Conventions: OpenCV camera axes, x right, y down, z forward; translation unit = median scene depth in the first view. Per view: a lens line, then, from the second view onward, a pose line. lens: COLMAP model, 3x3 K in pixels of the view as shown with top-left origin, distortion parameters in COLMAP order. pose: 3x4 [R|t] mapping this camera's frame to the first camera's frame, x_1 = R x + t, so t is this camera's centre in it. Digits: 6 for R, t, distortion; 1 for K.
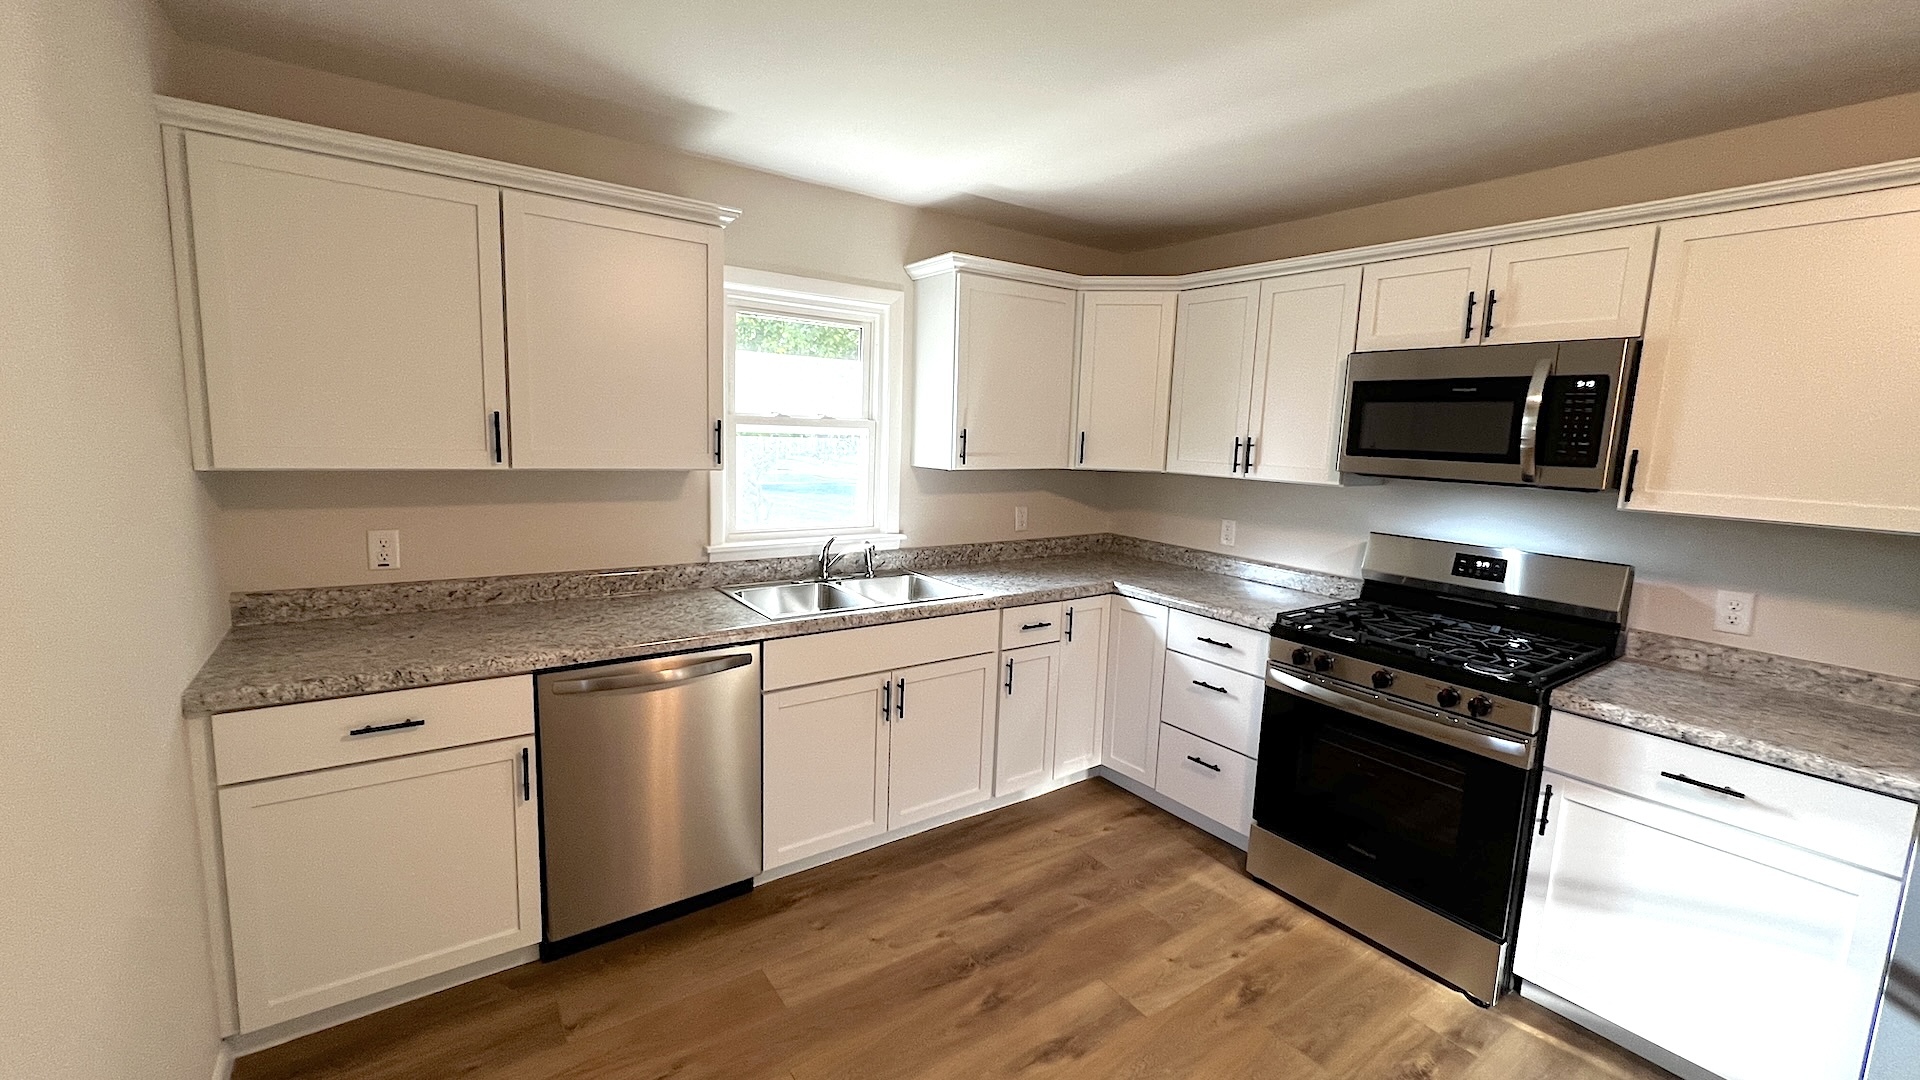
lens RADIAL K [[774.9, 0, 954.1], [0, 774.9, 534.6], [0, 0, 1]] dist [-0.002230, 0.000838]
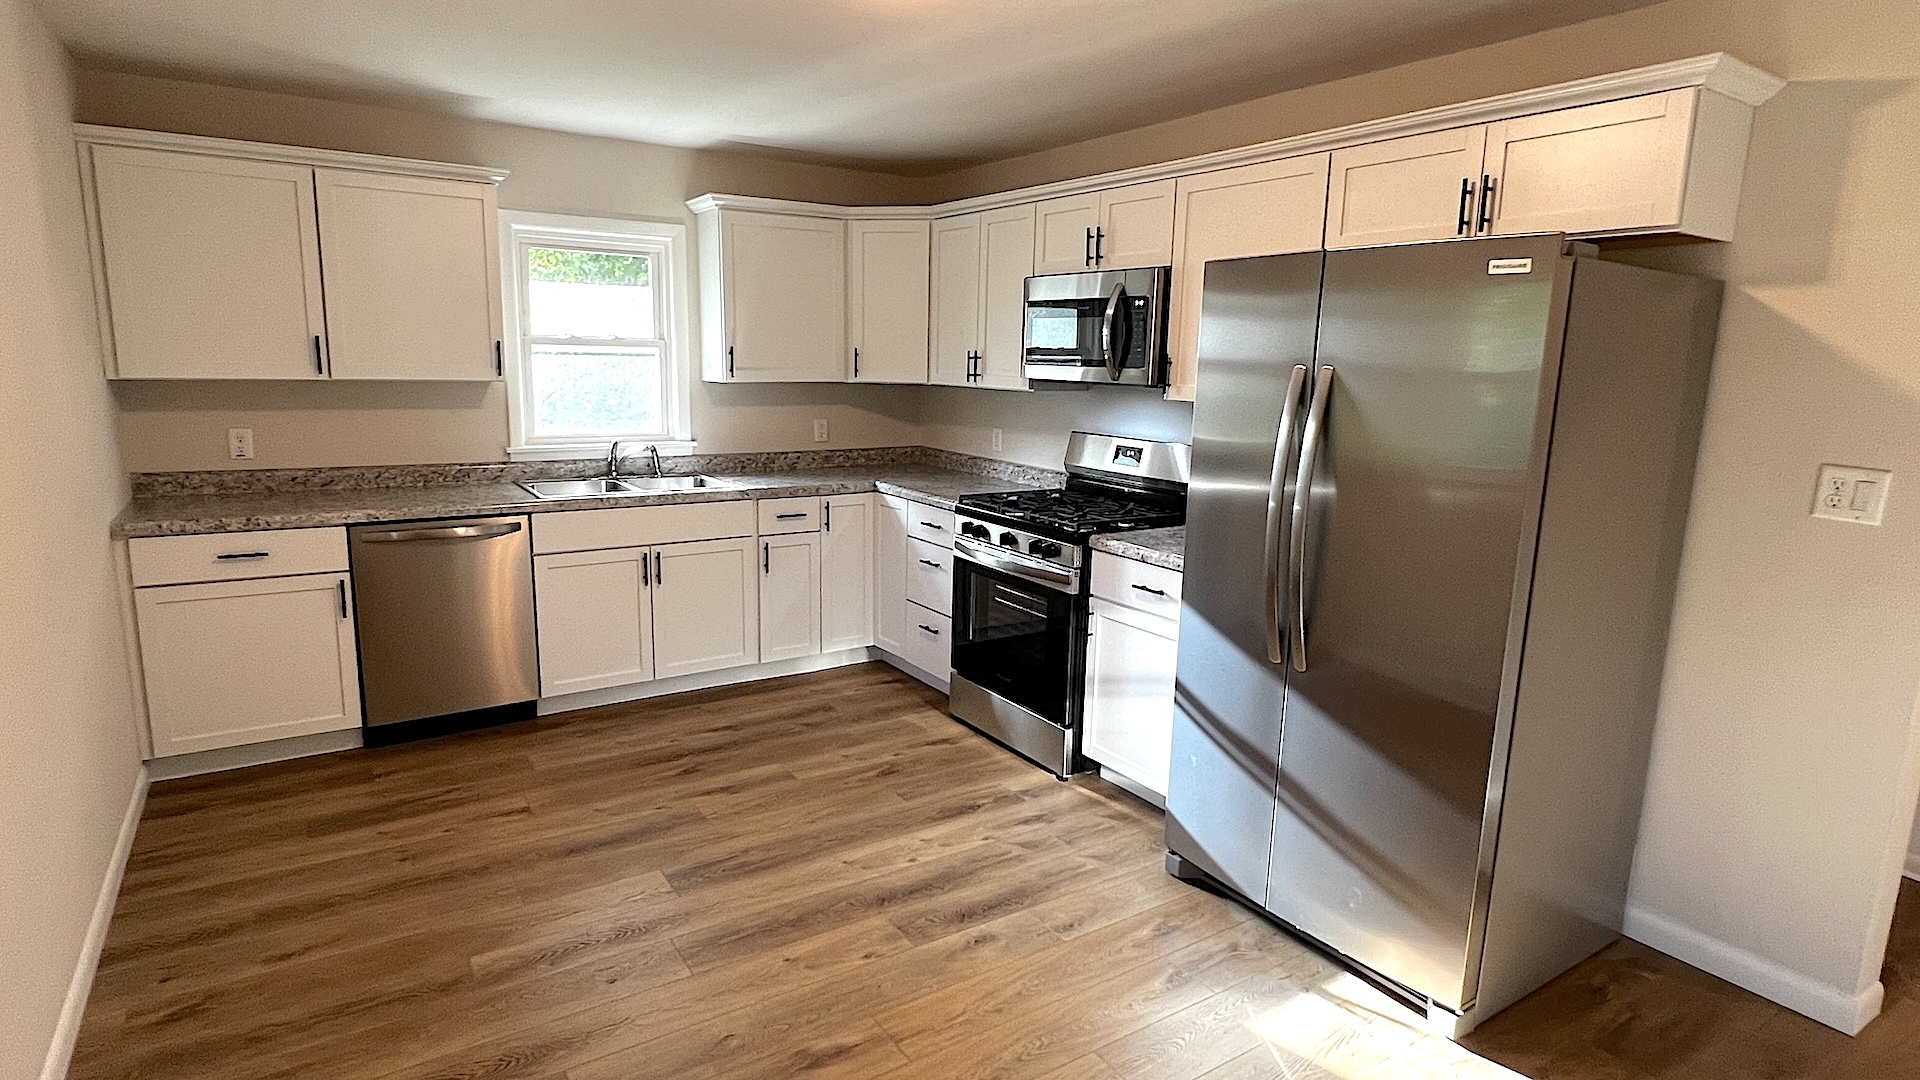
lens RADIAL K [[1009.9, 0, 960.0], [0, 1009.9, 540.0], [0, 0, 1]] dist [-0.002450, -0.000766]
pose [[0.999303, -0.005405, -0.036949, 0.466082], [0.007075, 0.998952, 0.045210, 0.098320], [0.036666, -0.045439, 0.998294, -0.572293]]
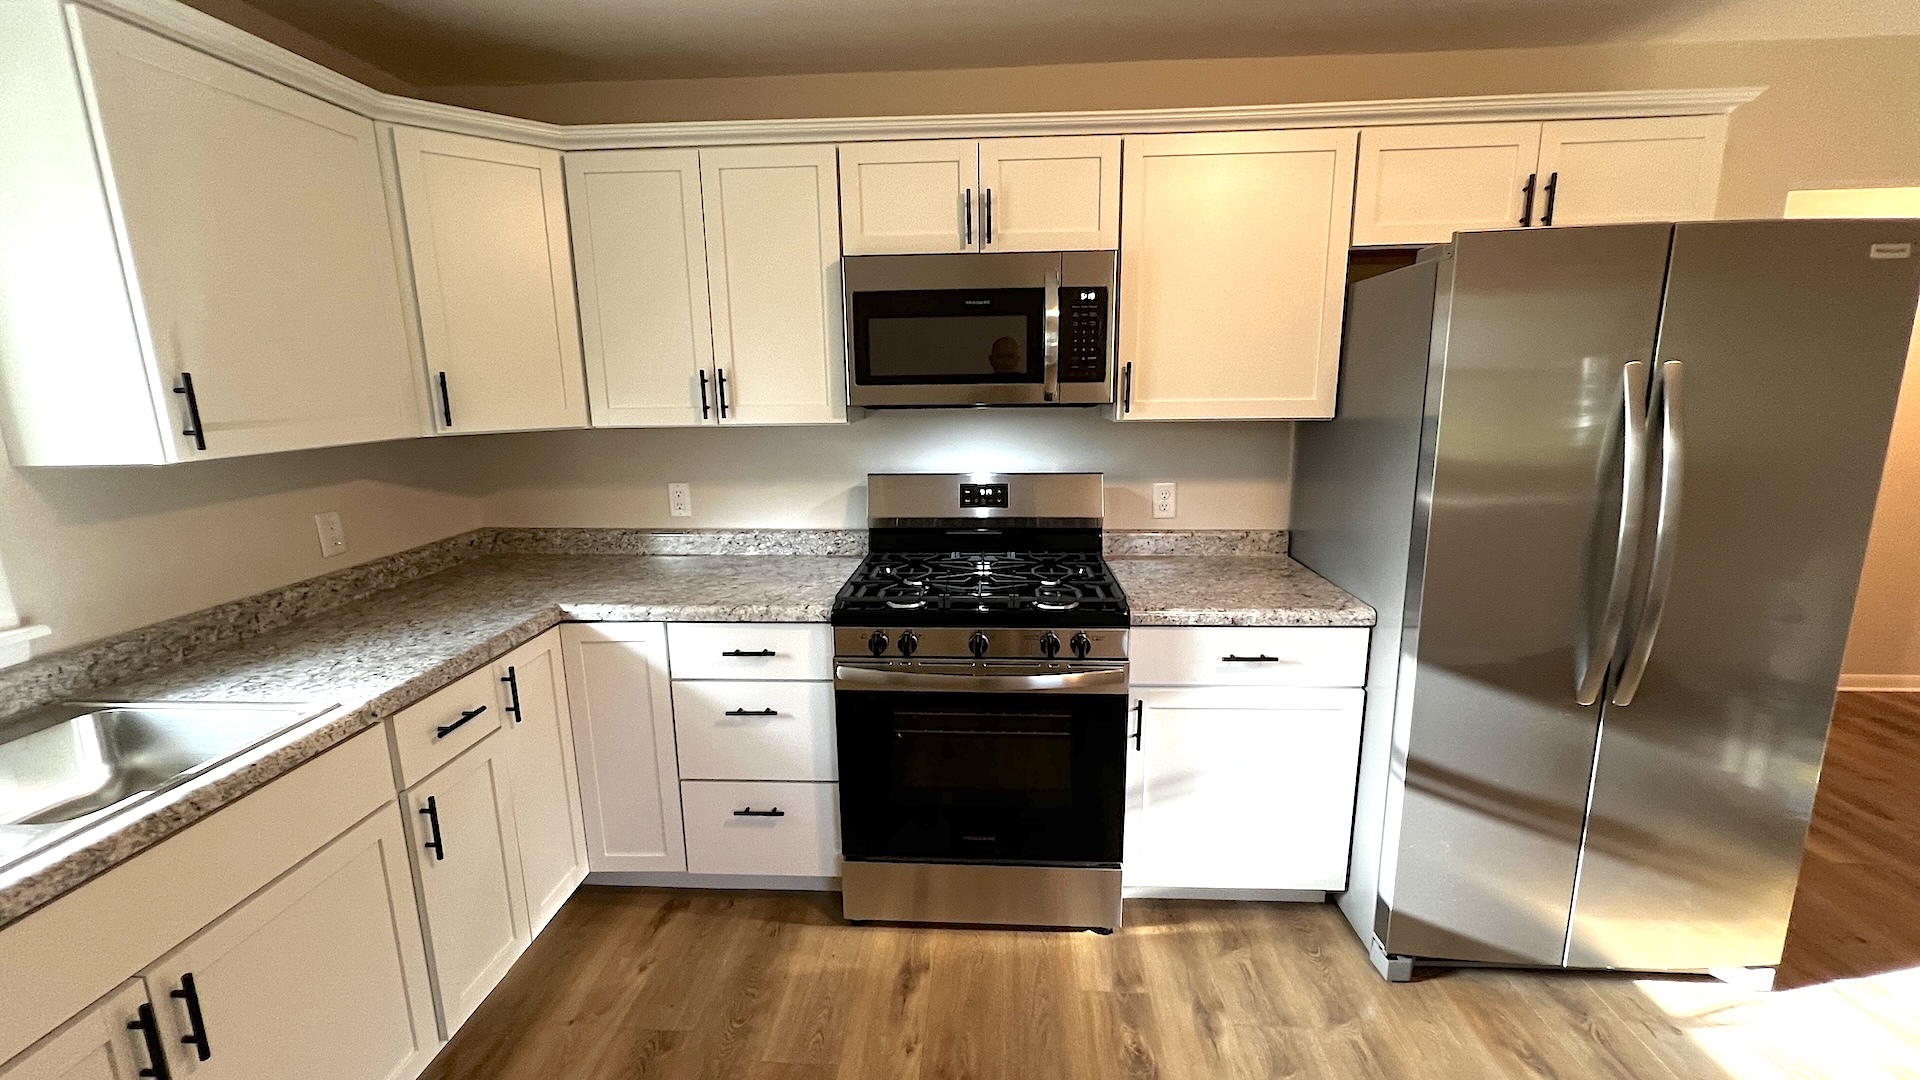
lens RADIAL K [[774.9, 0, 954.1], [0, 774.9, 534.6], [0, 0, 1]] dist [-0.002230, 0.000838]
pose [[0.628279, -0.195656, 0.752984, -0.073806], [0.142245, 0.980434, 0.136070, -0.044987], [-0.764874, 0.021618, 0.643817, 0.405343]]
